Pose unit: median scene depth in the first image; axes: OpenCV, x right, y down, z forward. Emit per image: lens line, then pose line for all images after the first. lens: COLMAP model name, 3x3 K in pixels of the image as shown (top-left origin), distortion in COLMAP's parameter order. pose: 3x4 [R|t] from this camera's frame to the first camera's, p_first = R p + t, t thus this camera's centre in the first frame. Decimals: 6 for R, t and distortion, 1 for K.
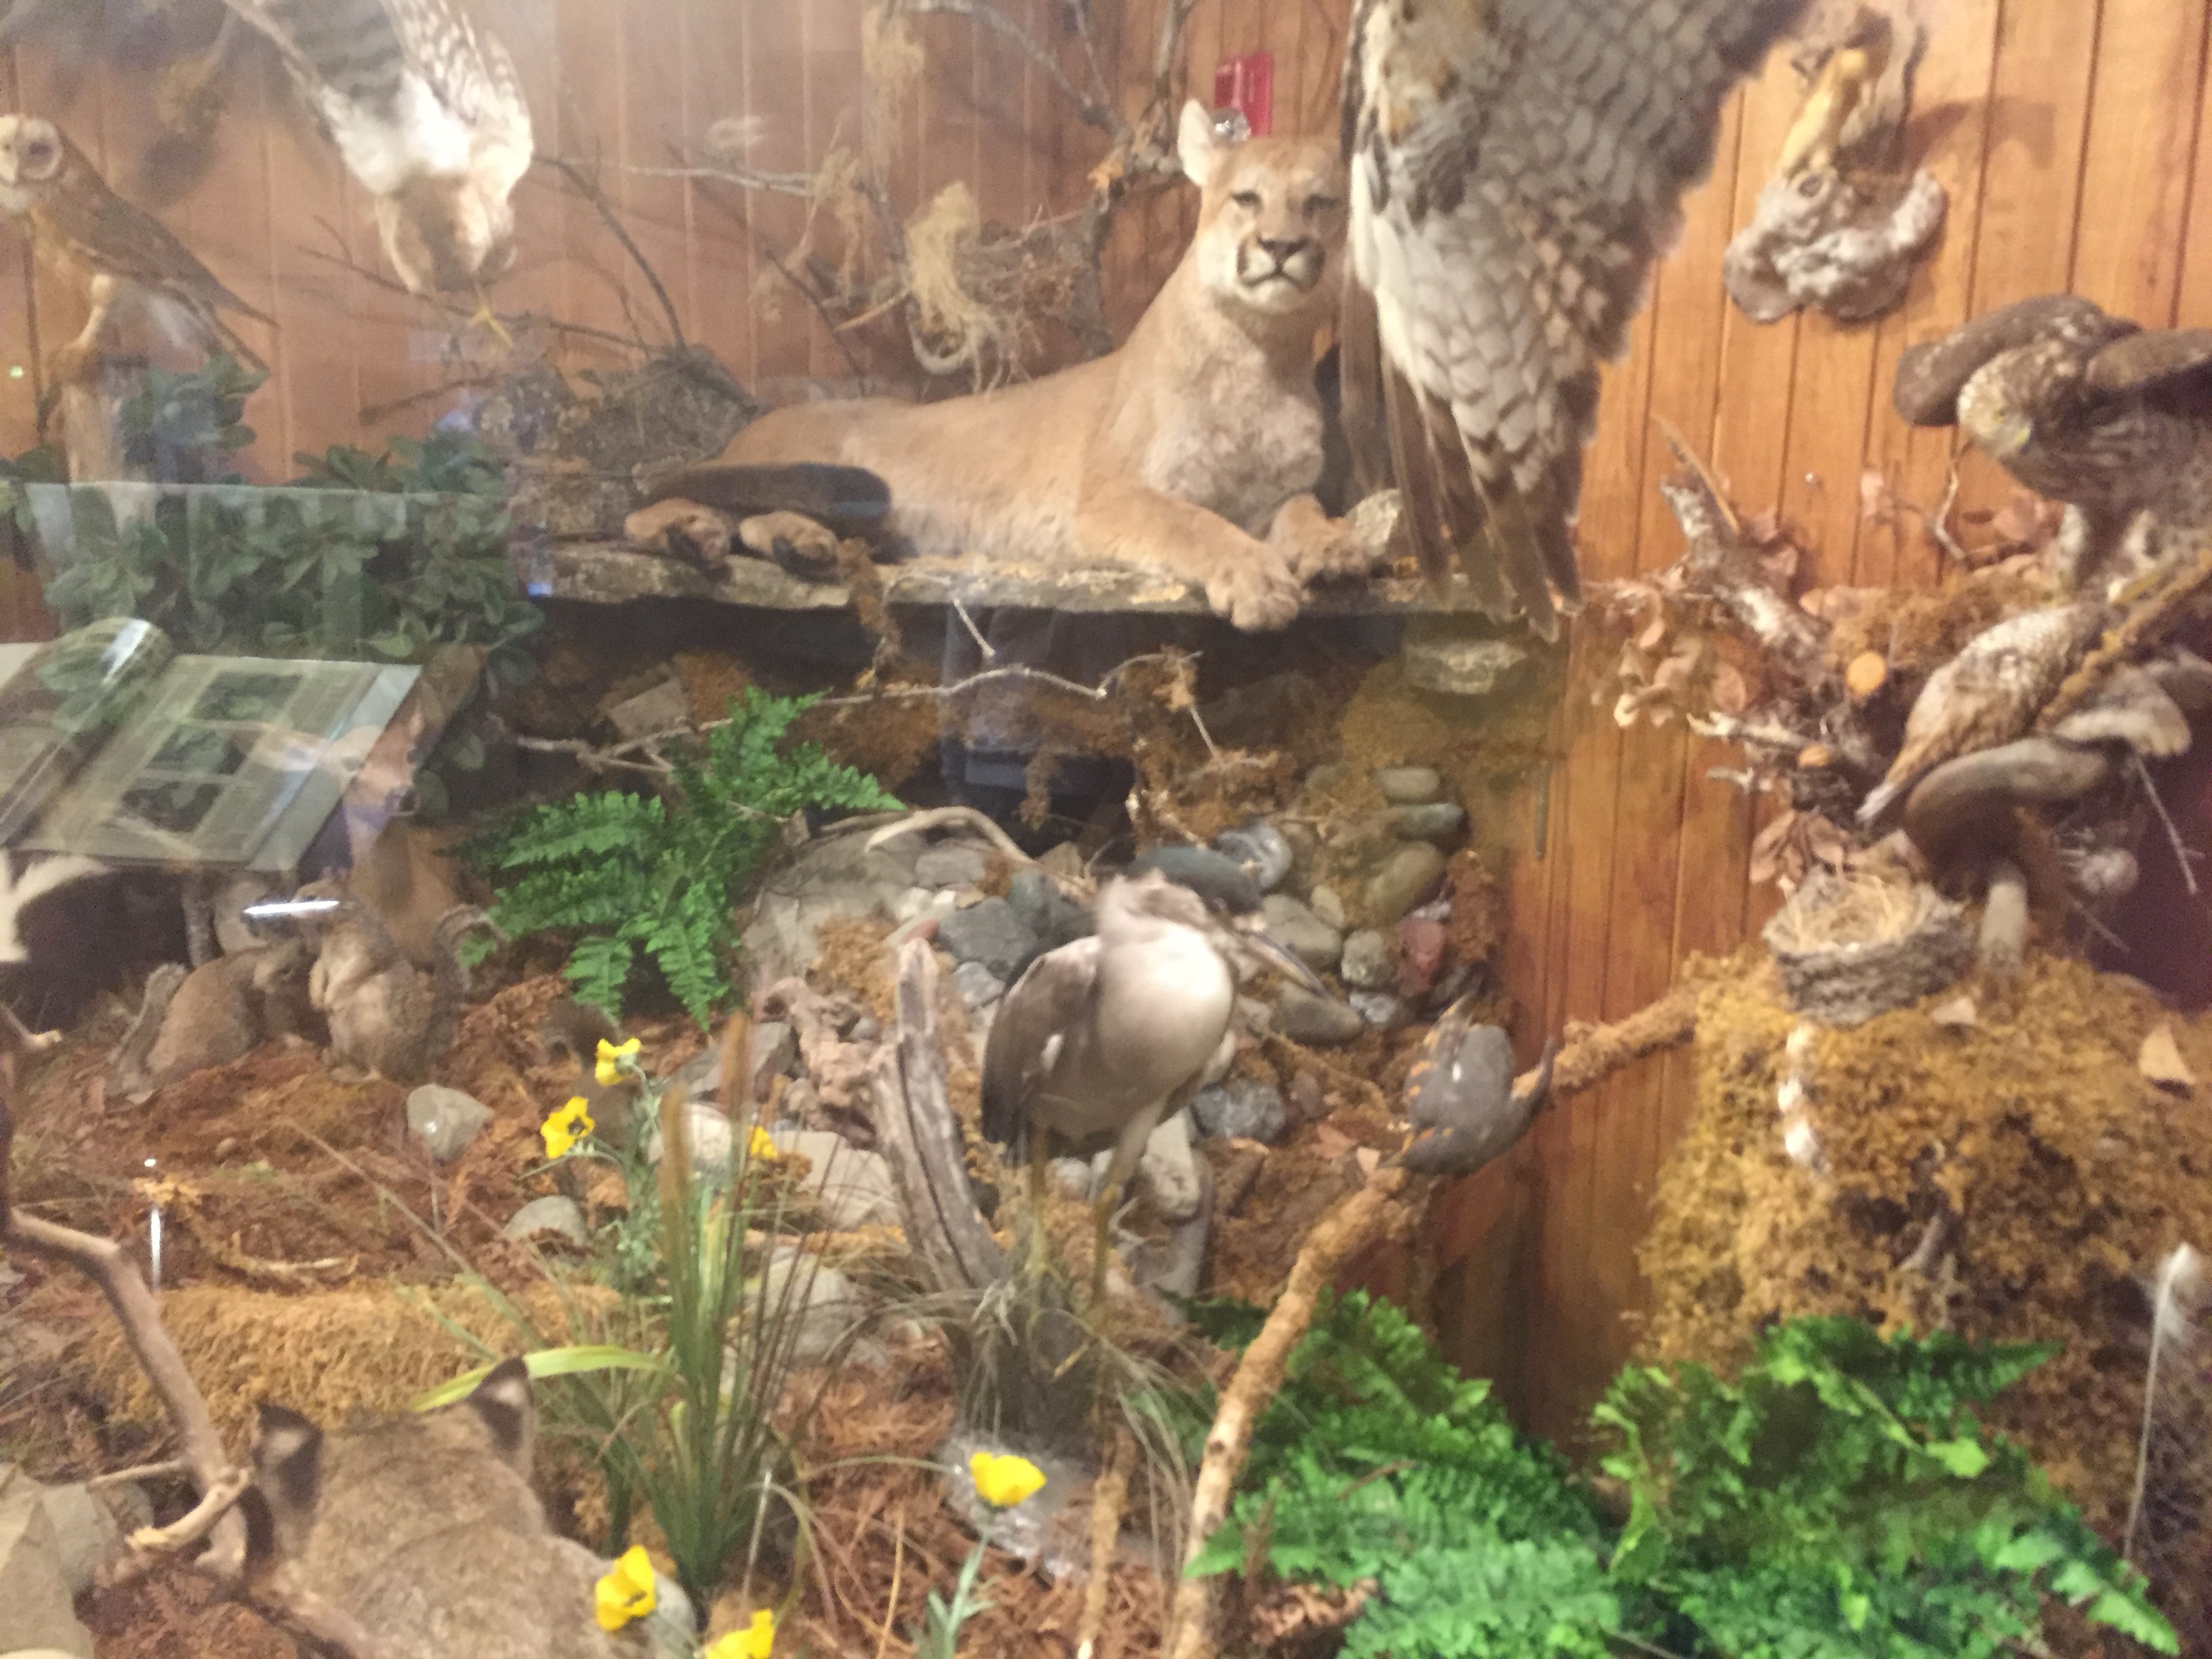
lens RADIAL K [[1908.2, 0, 1105.5], [0, 1908.2, 840.4], [0, 0, 1]] dist [0.073692, -0.105002]
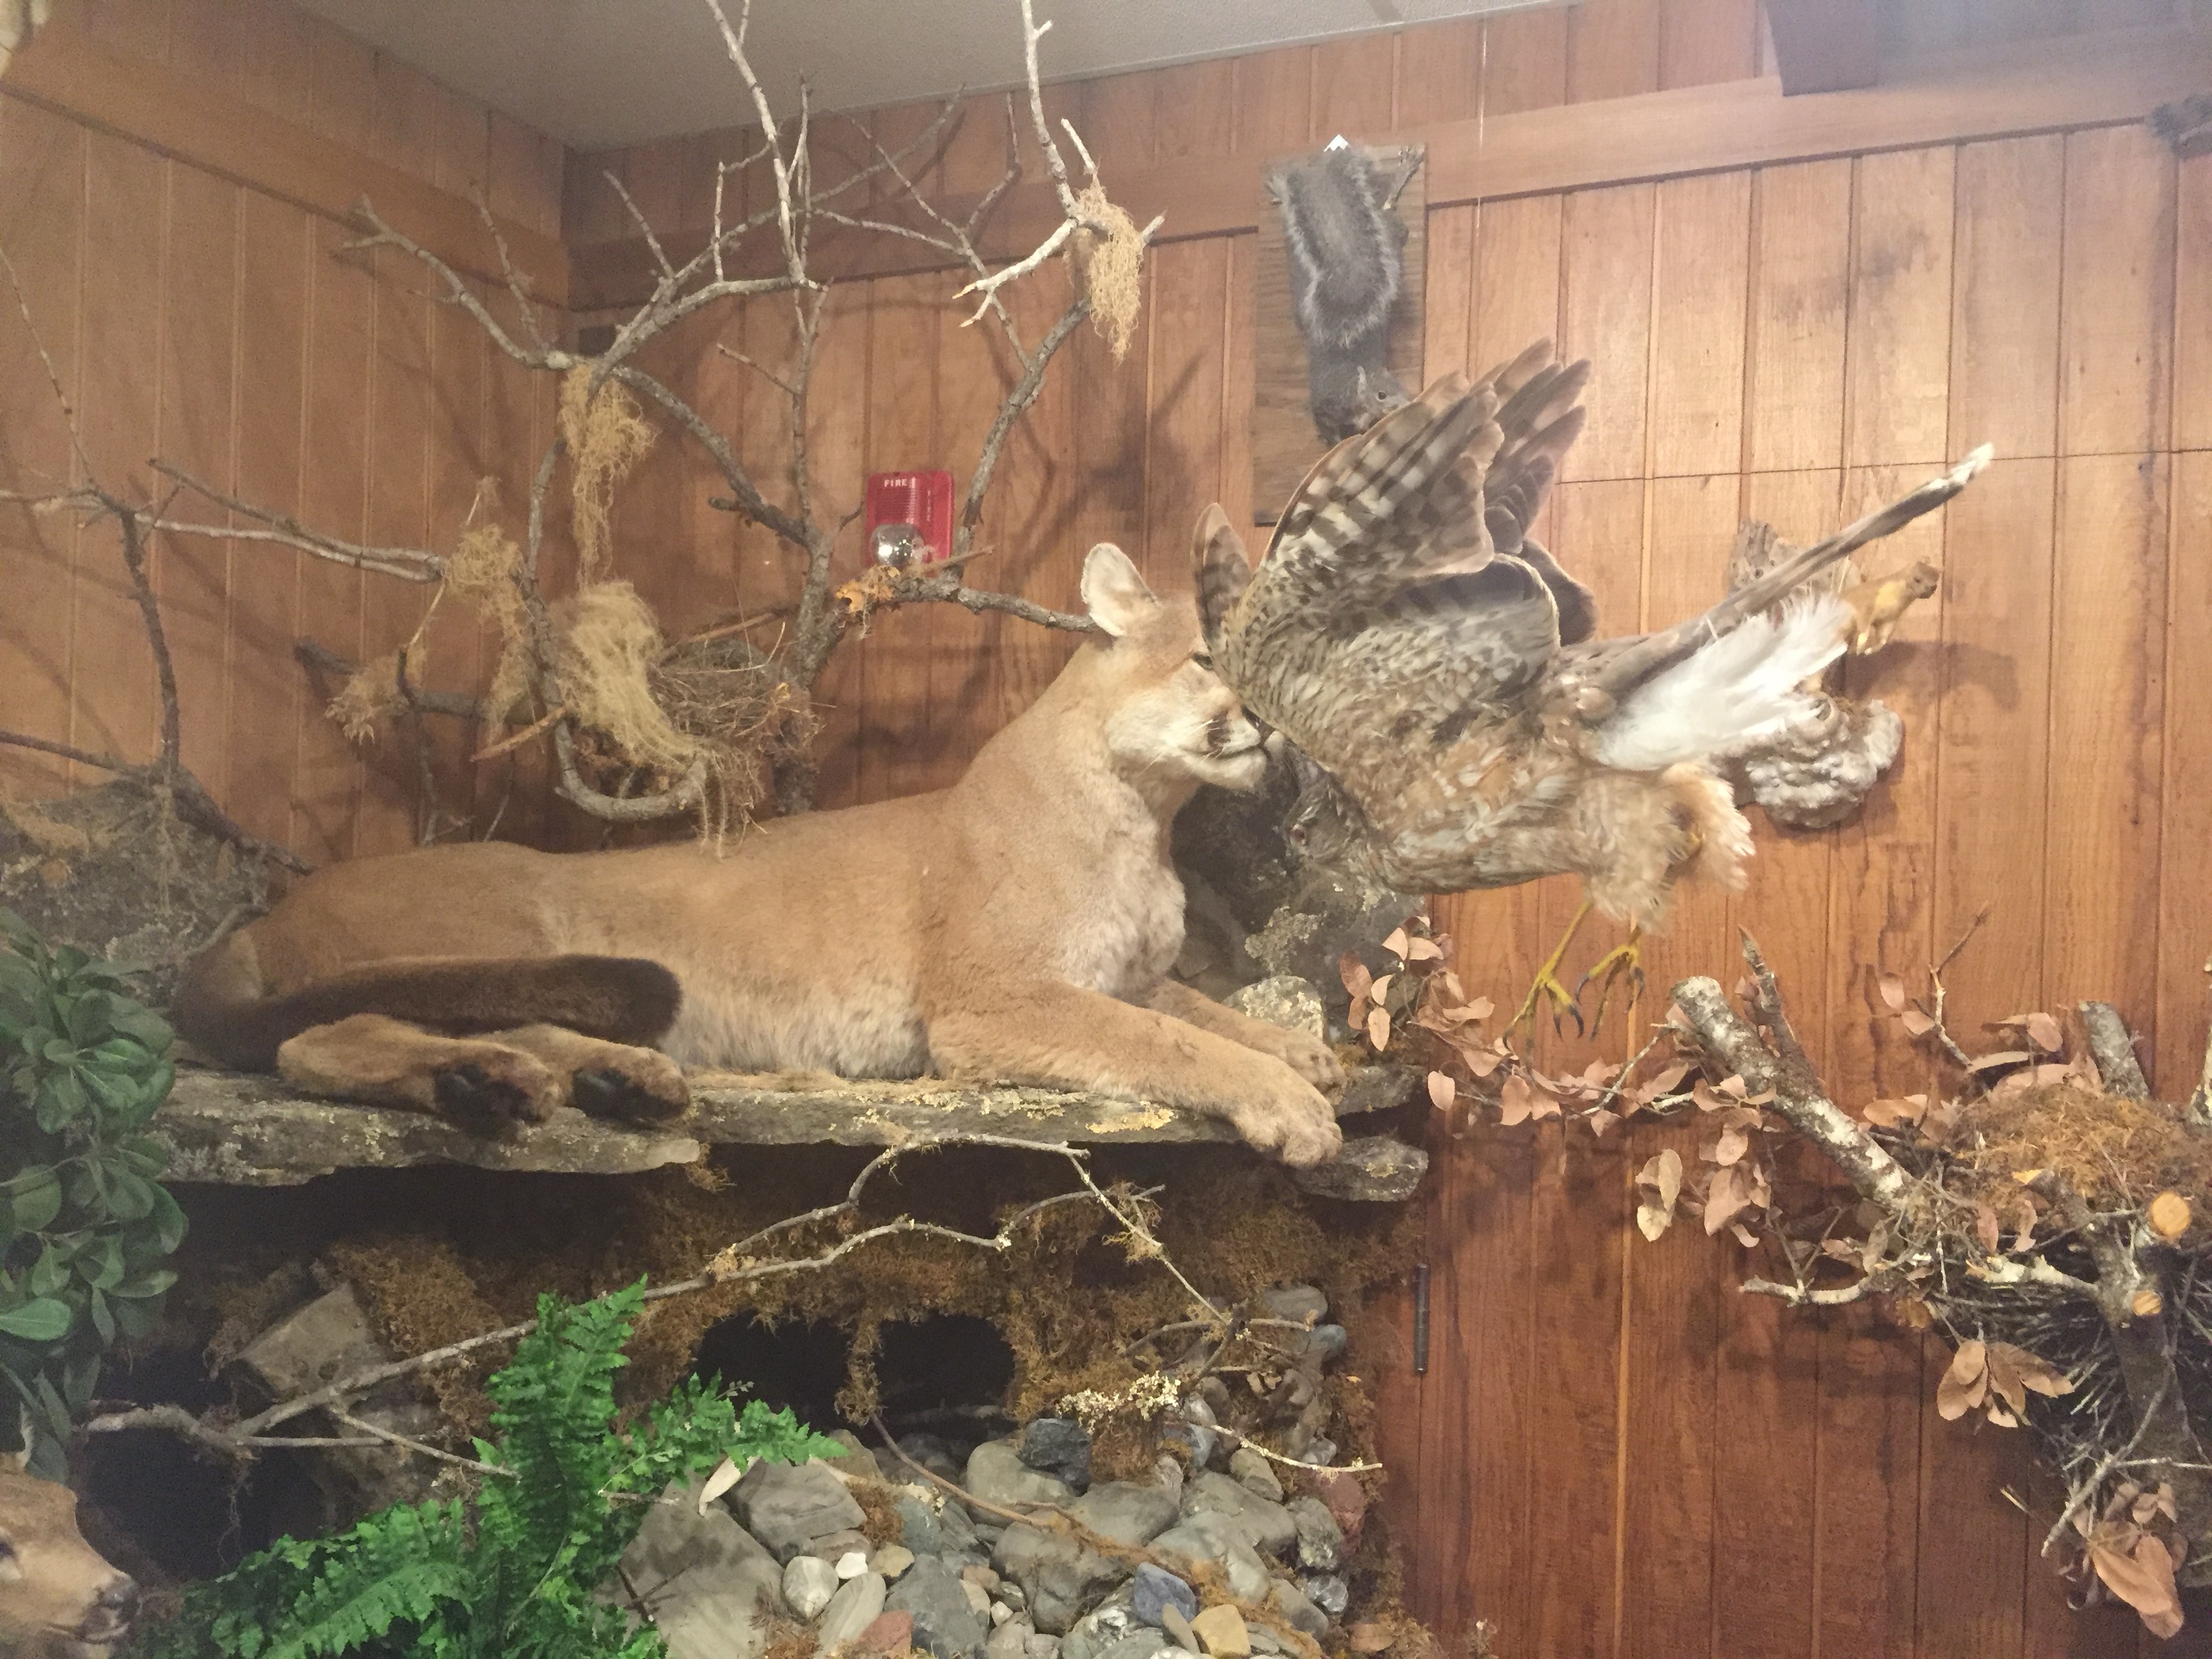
lens RADIAL K [[1908.2, 0, 1107.9], [0, 1908.2, 825.1], [0, 0, 1]] dist [0.073692, -0.105002]
pose [[0.806278, 0.012911, 0.591395, -0.438652], [0.093650, 0.984367, -0.149168, -0.126054], [-0.584076, 0.175655, 0.792465, 0.328633]]
